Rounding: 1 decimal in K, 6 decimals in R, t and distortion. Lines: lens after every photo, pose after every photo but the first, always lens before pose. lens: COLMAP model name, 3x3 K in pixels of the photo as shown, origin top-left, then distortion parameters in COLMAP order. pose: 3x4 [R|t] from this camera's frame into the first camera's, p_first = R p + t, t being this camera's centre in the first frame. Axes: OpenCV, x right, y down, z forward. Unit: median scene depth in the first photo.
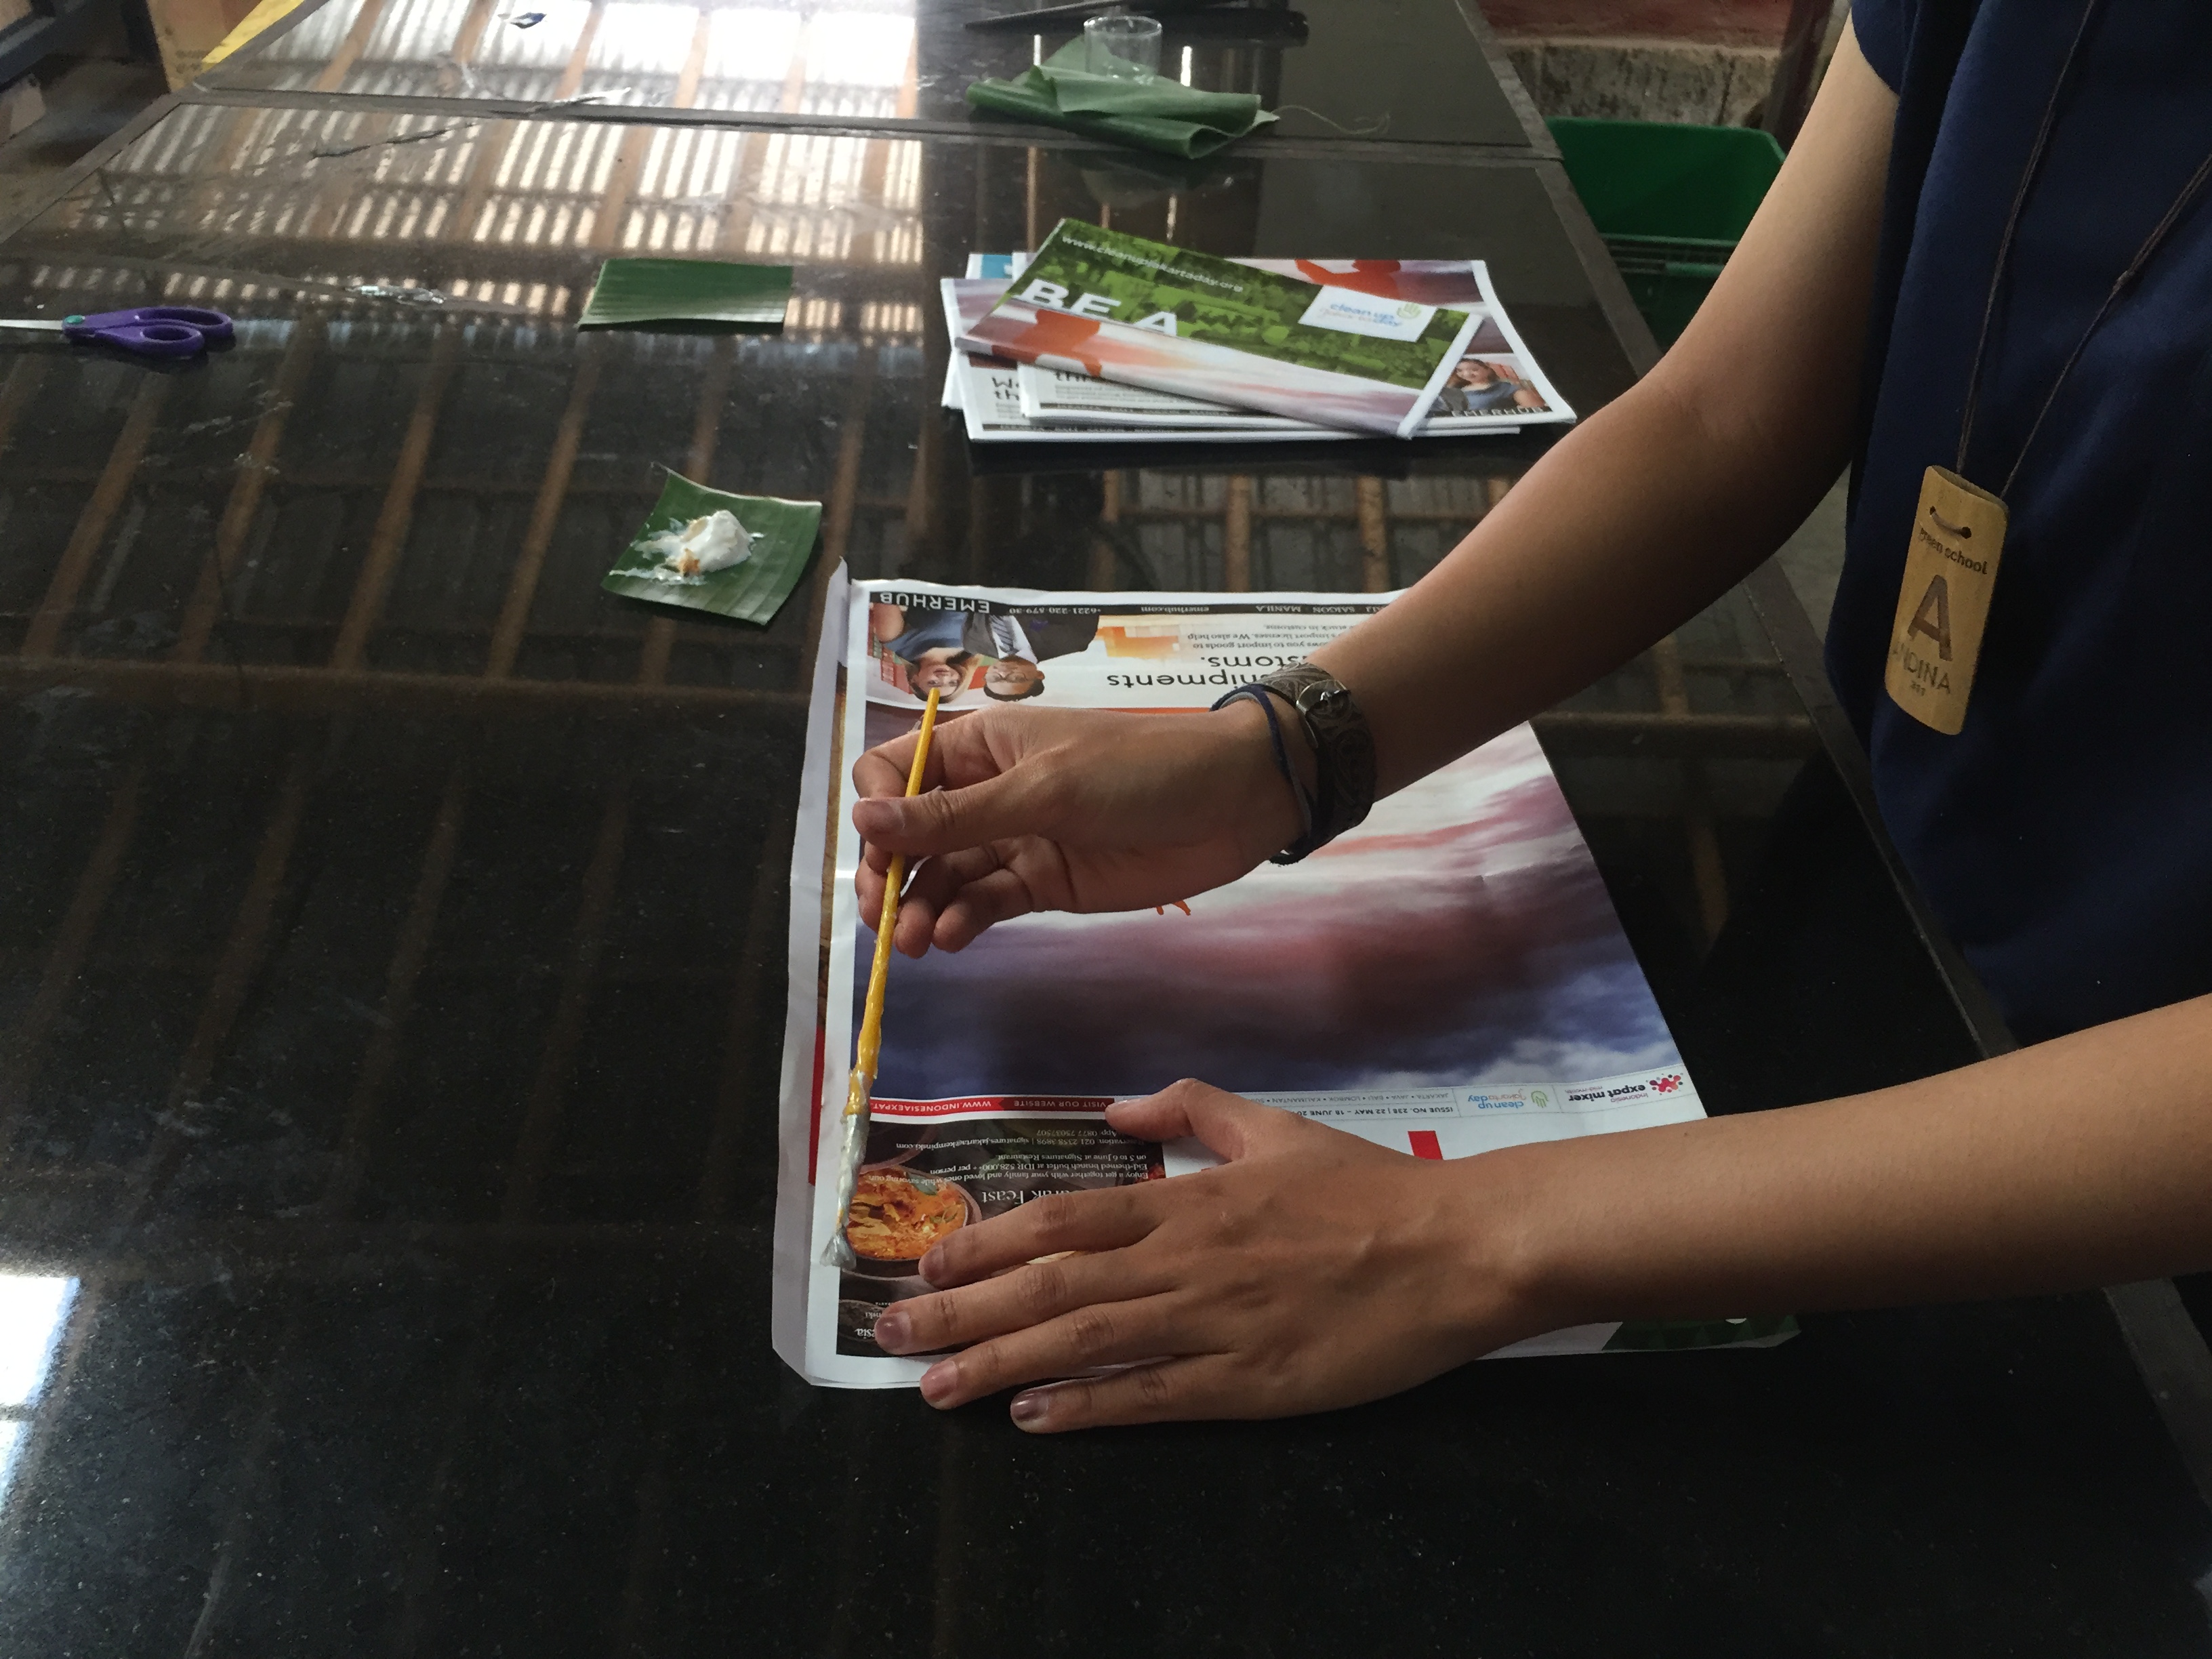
lens RADIAL K [[1921.3, 0, 1110.4], [0, 1921.3, 851.9], [0, 0, 1]] dist [0.070694, -0.098878]
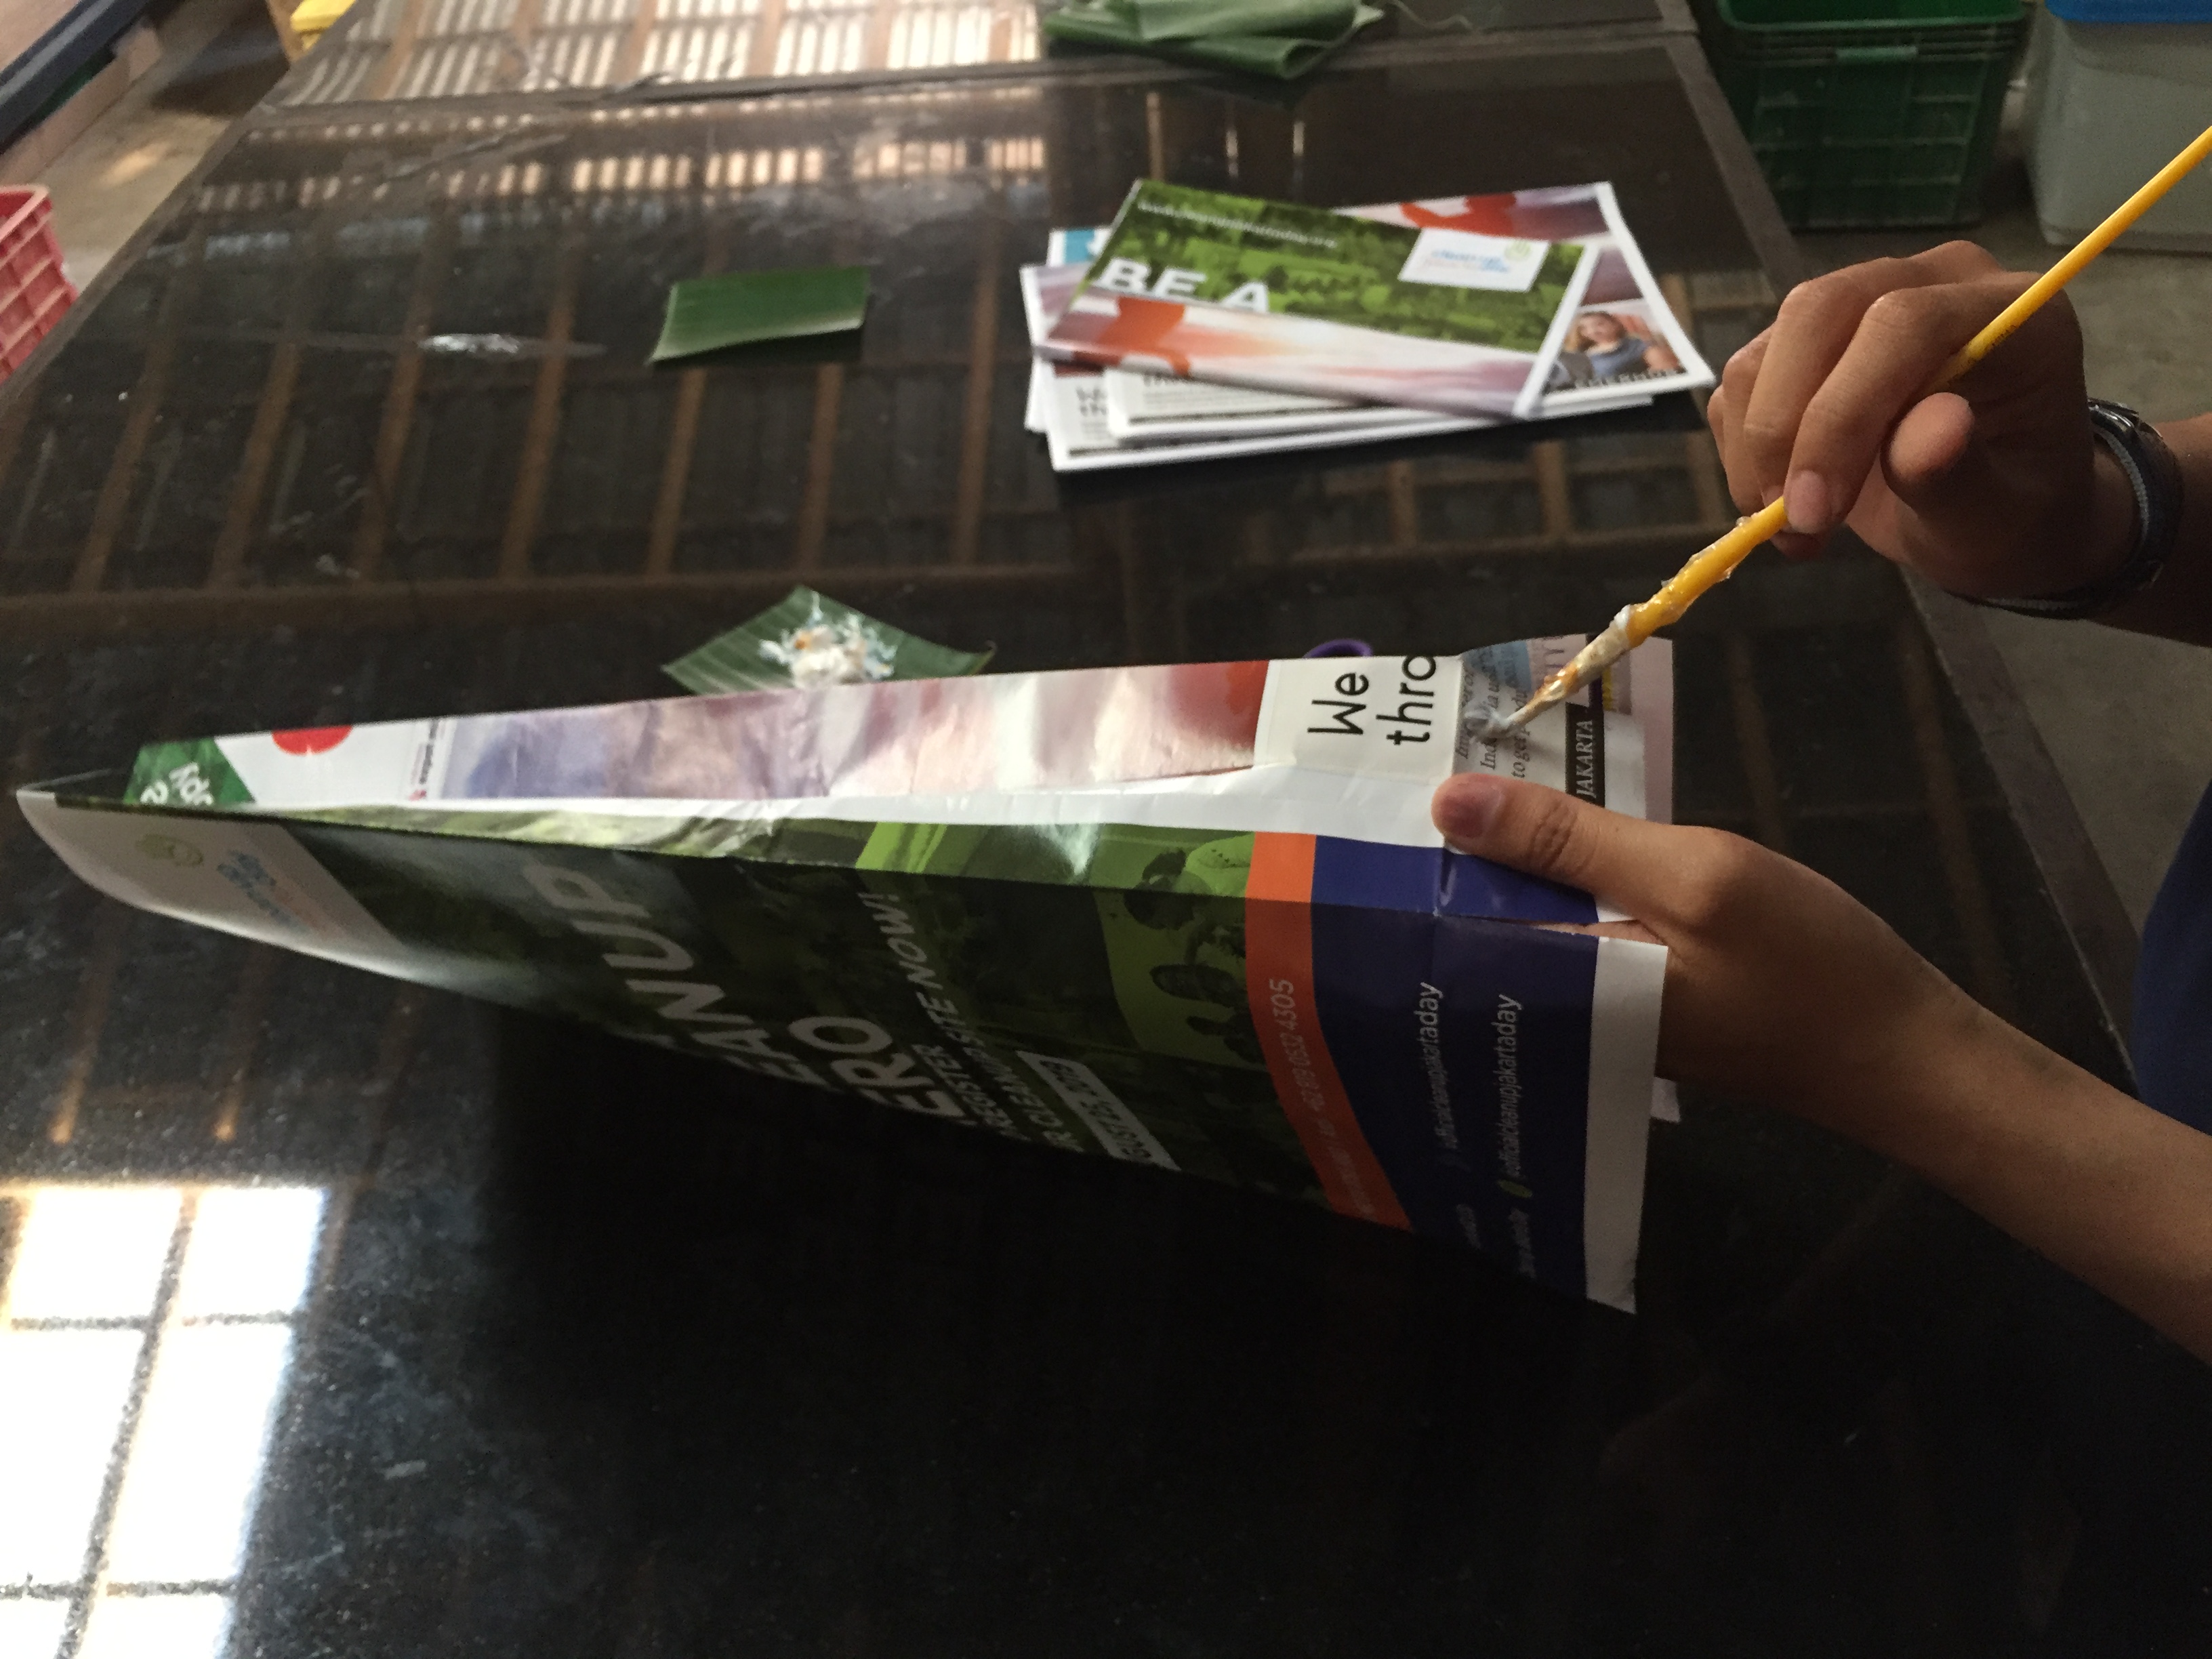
lens RADIAL K [[1921.3, 0, 1101.0], [0, 1921.3, 826.8], [0, 0, 1]] dist [0.070694, -0.098878]
pose [[0.992386, -0.069948, -0.101381, 0.029734], [0.078636, 0.993324, 0.084401, -0.098149], [0.094801, -0.091731, 0.991261, 0.038620]]
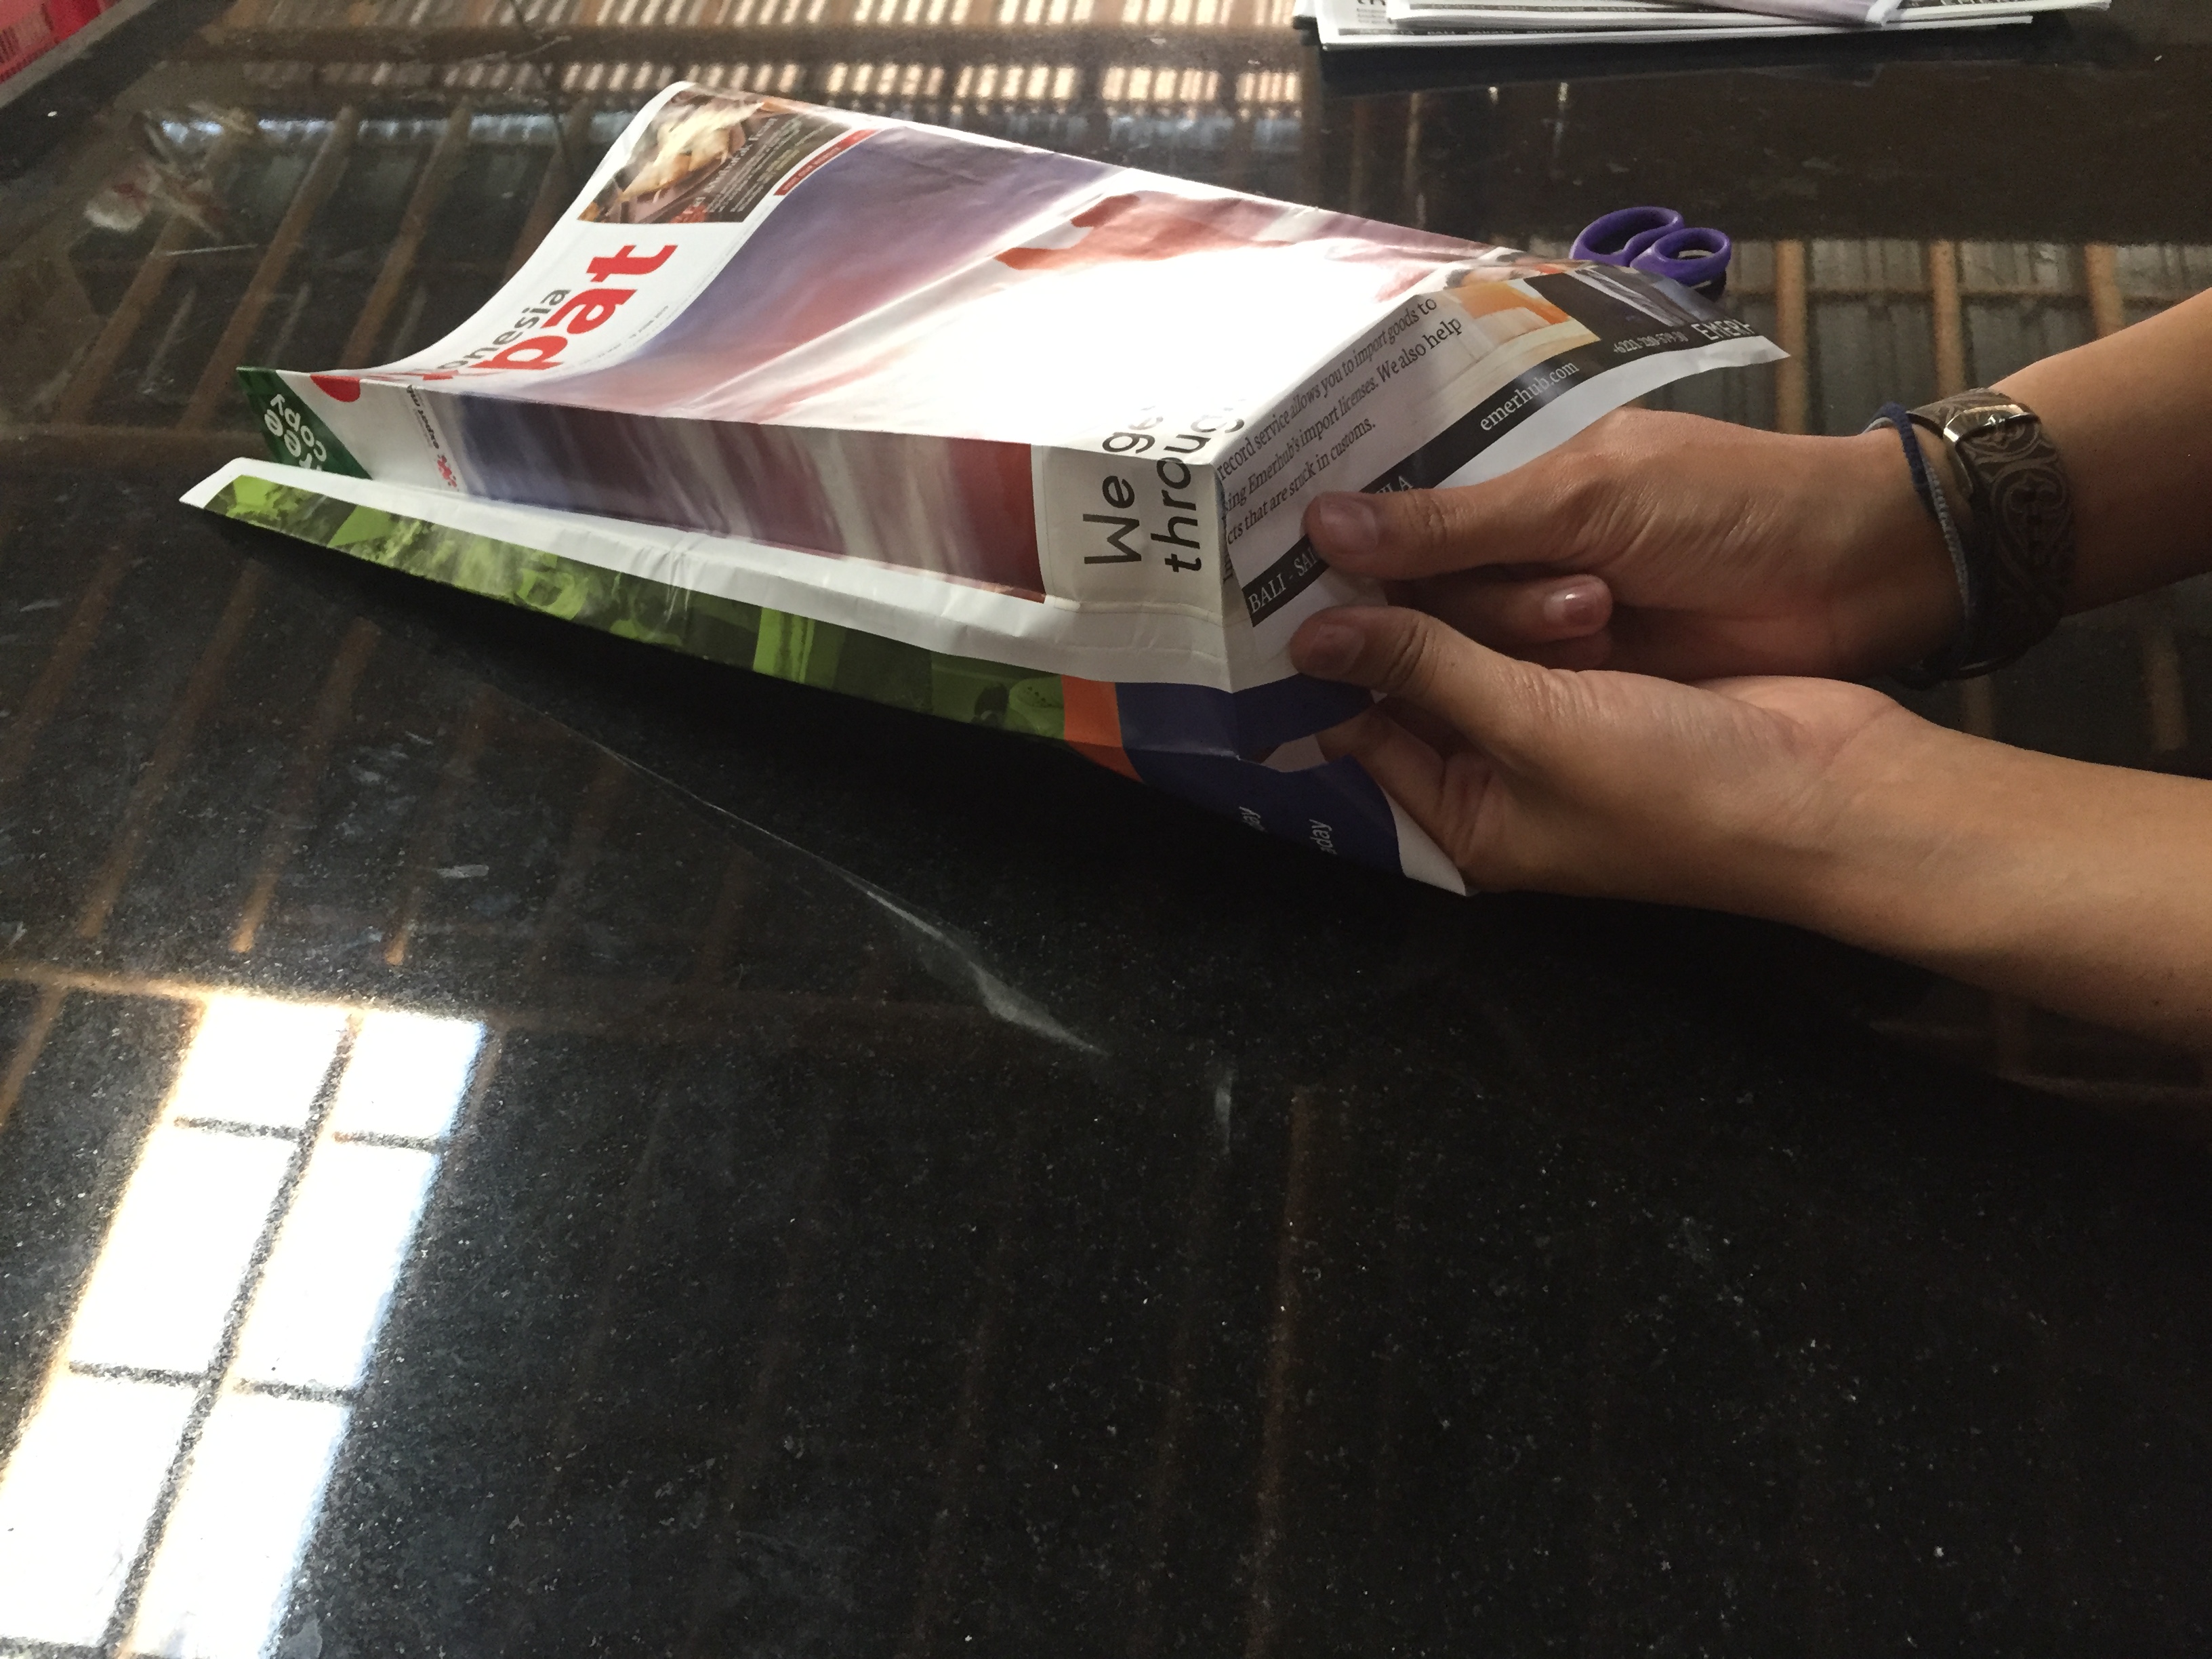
lens RADIAL K [[1921.3, 0, 1101.2], [0, 1921.3, 843.3], [0, 0, 1]] dist [0.070694, -0.098878]
pose [[0.981043, 0.043324, -0.188886, 0.005705], [-0.026451, 0.995504, 0.090954, 0.044483], [0.191977, -0.084234, 0.977778, 0.116050]]
